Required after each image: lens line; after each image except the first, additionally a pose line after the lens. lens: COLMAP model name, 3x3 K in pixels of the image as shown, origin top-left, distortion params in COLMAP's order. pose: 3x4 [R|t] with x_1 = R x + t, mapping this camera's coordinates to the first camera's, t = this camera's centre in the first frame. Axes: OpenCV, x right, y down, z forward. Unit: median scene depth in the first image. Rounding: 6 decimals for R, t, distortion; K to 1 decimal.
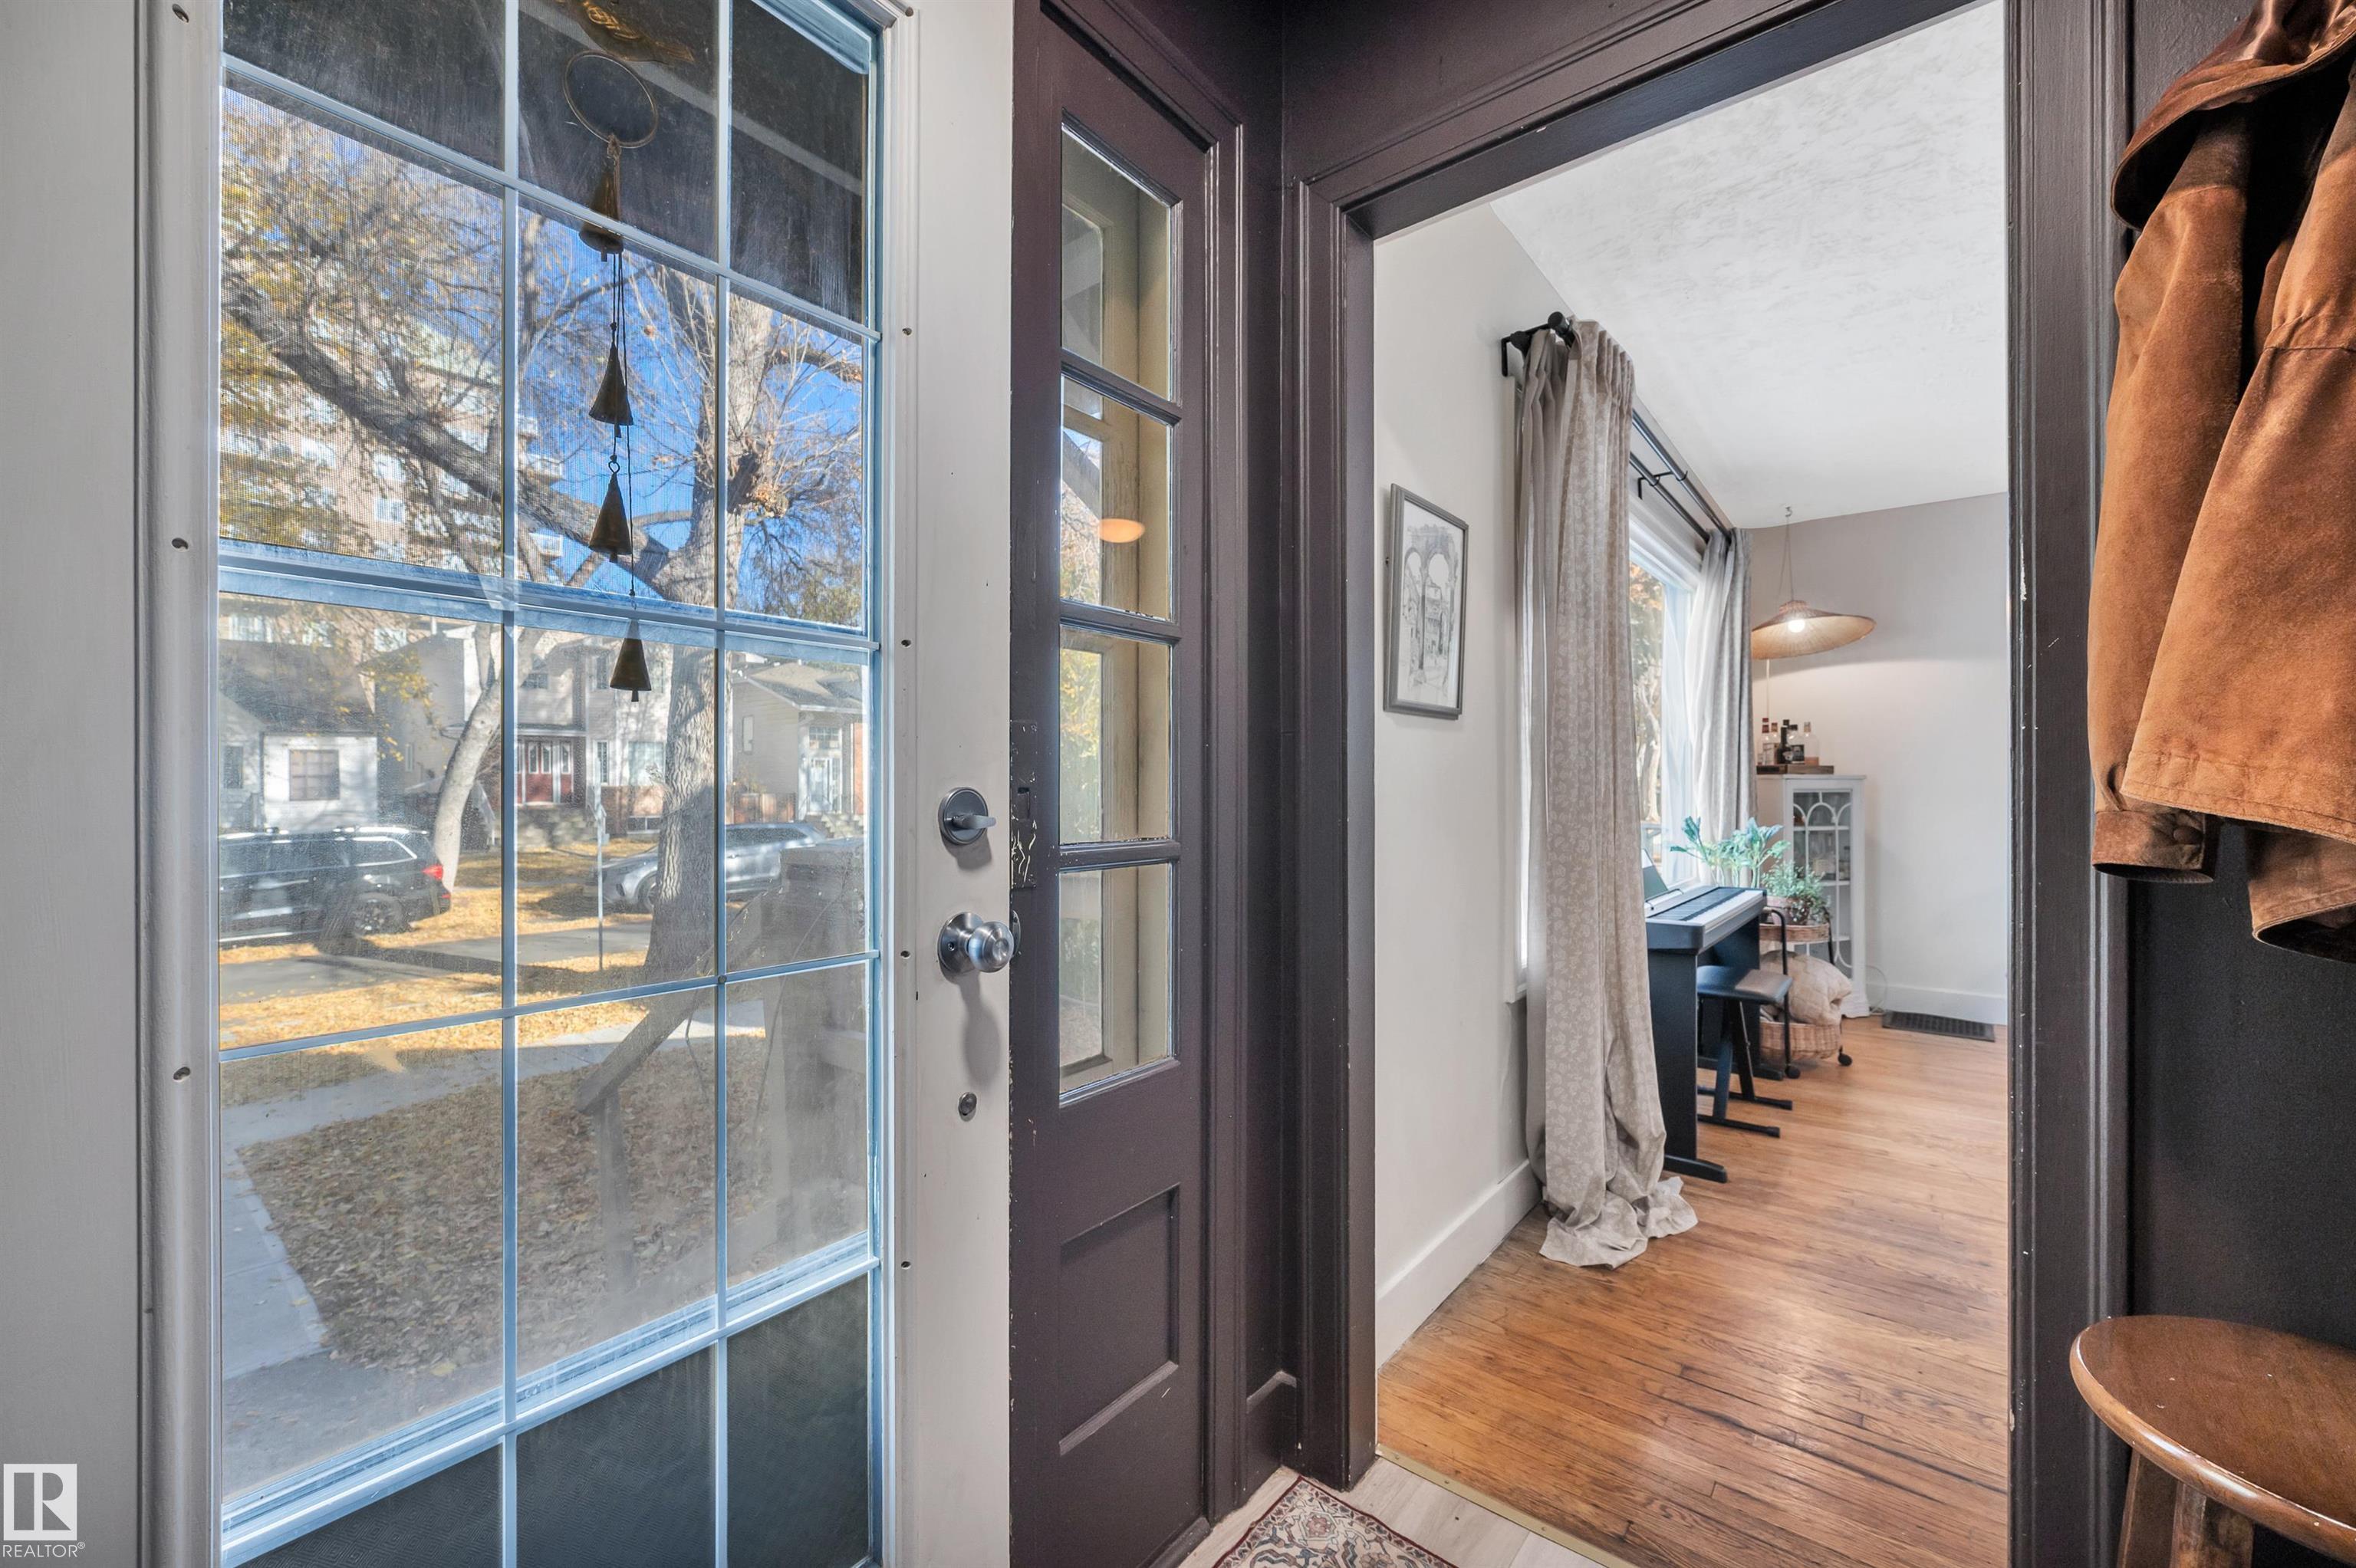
lens RADIAL K [[965.6, 0, 1177.7], [0, 965.6, 787.1], [0, 0, 1]] dist [-0.000955, -0.000269]
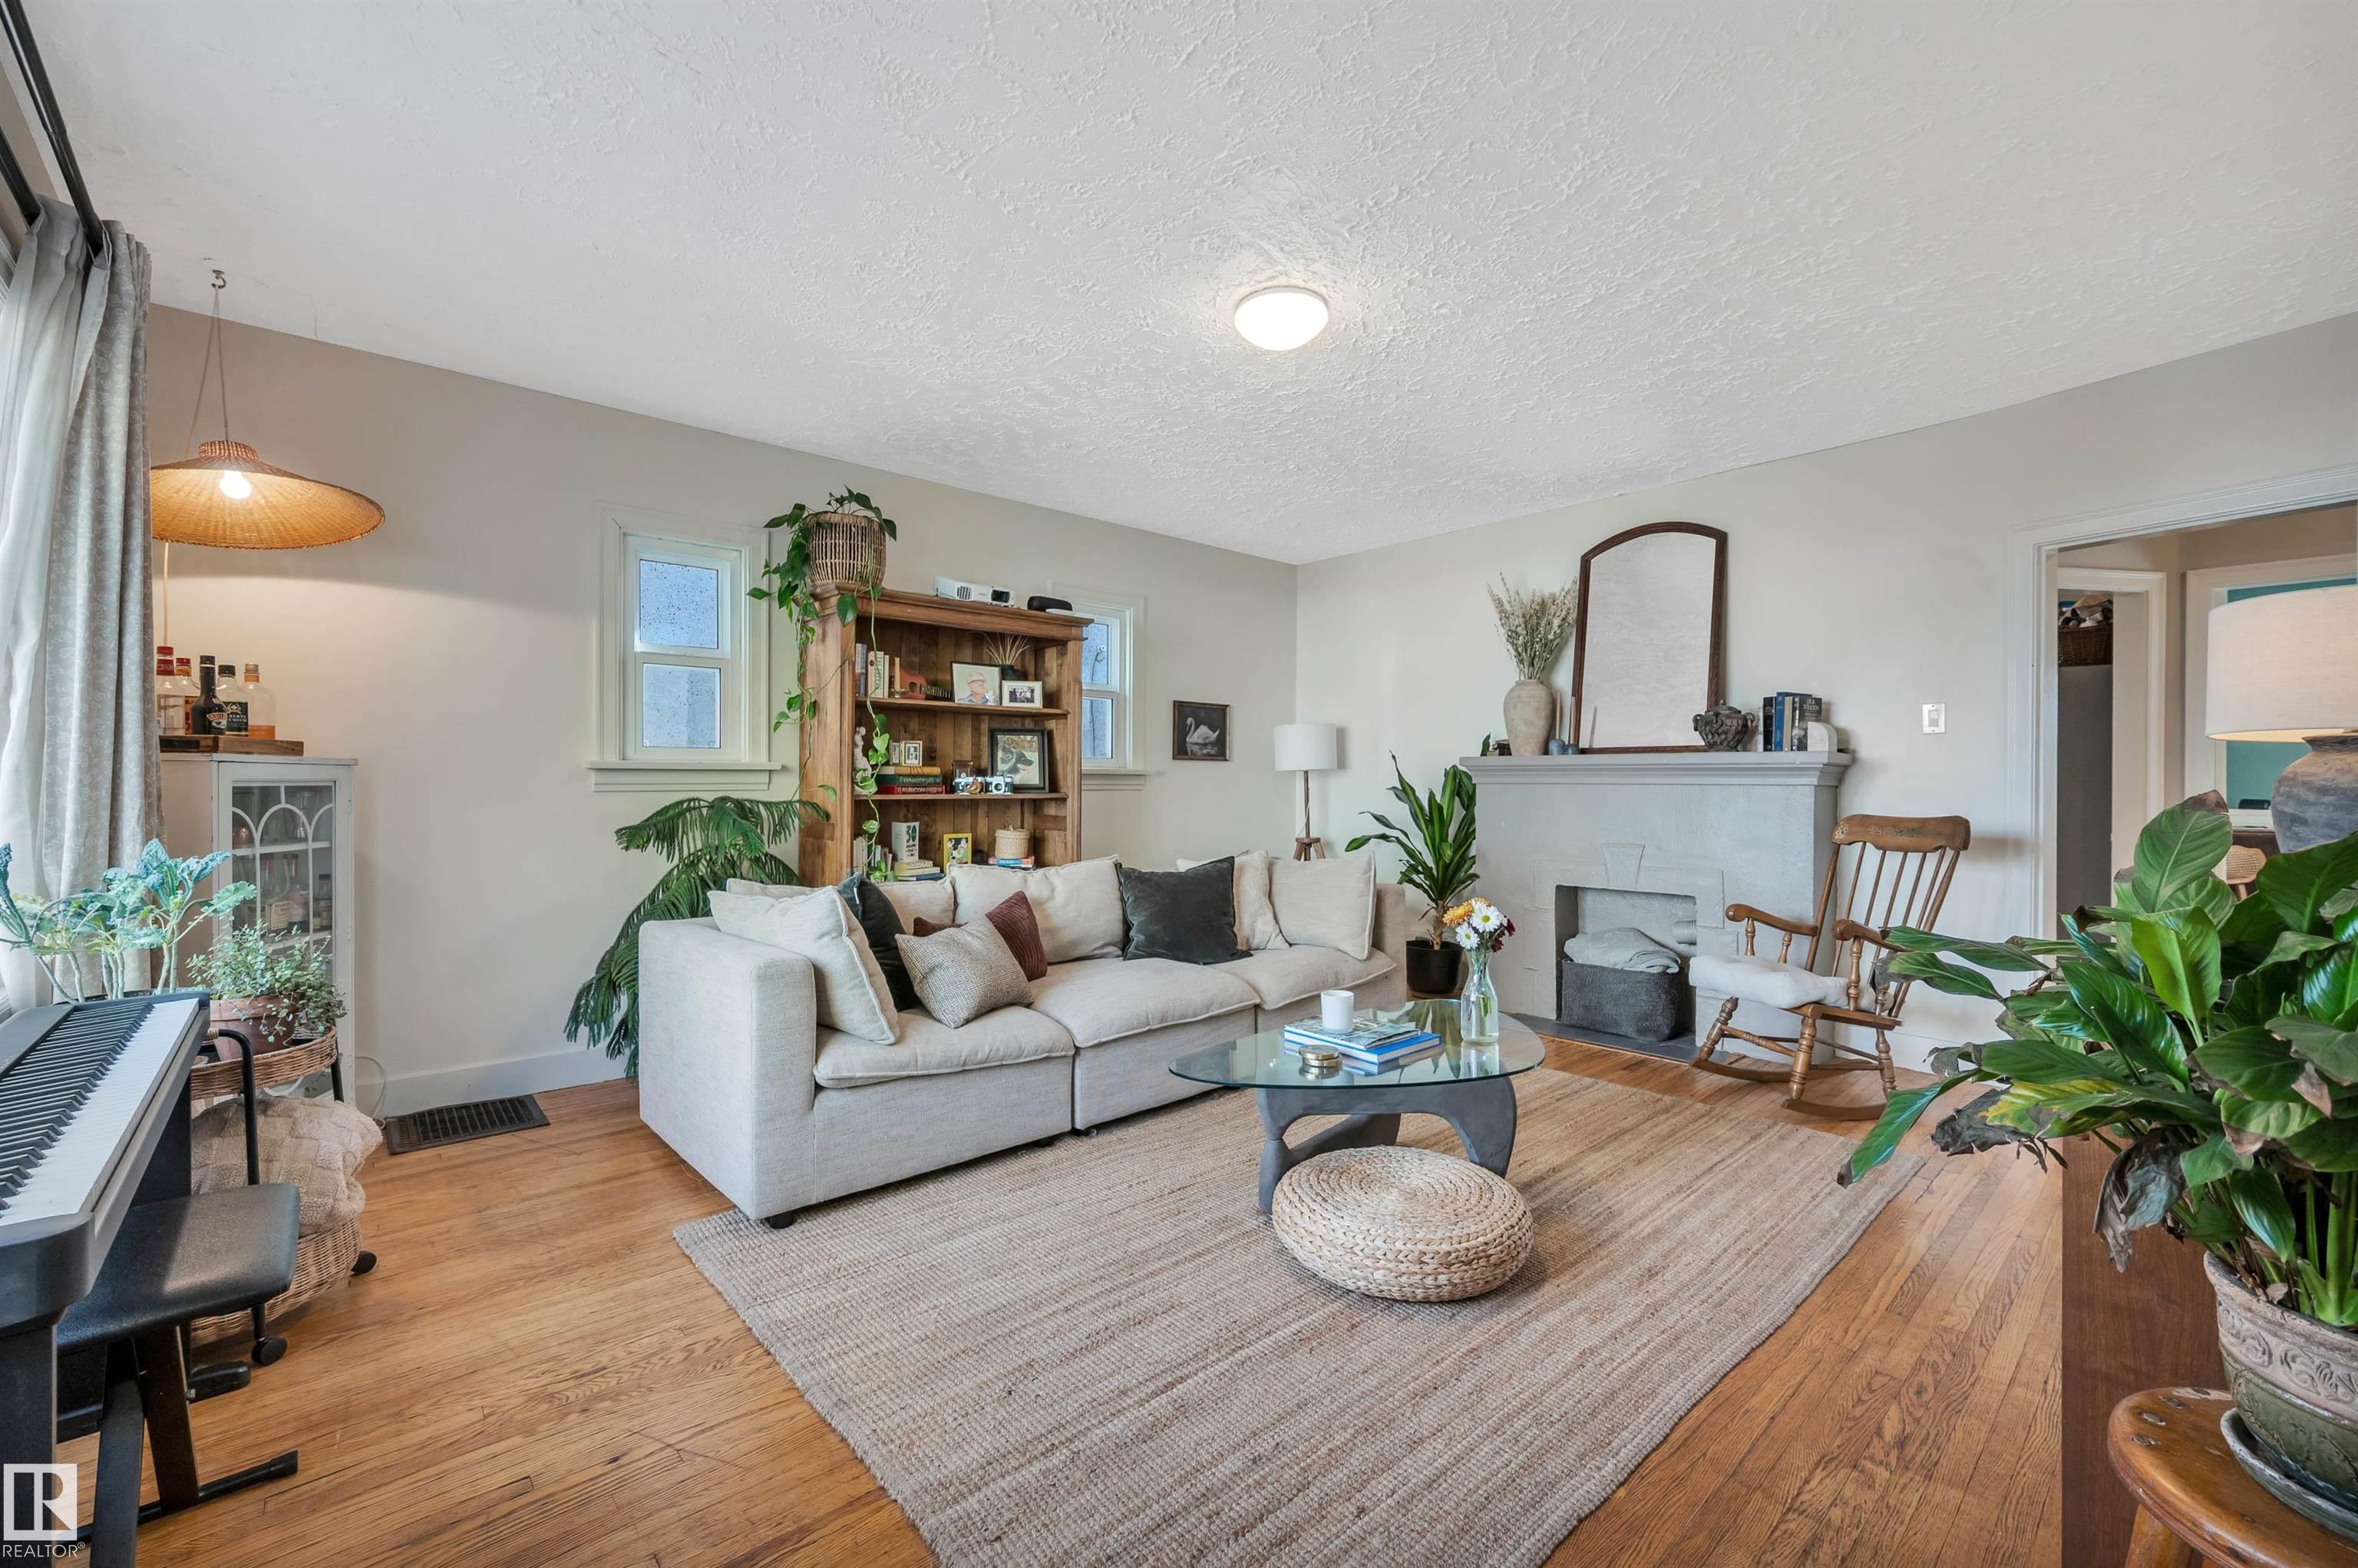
lens RADIAL K [[966.5, 0, 1179.8], [0, 966.5, 781.1], [0, 0, 1]] dist [-0.000955, -0.000269]
pose [[0.167576, -0.000181, 0.985859, 0.195695], [-0.002682, 0.999996, 0.000639, 0.000562], [-0.985856, -0.002751, 0.167575, 0.395369]]
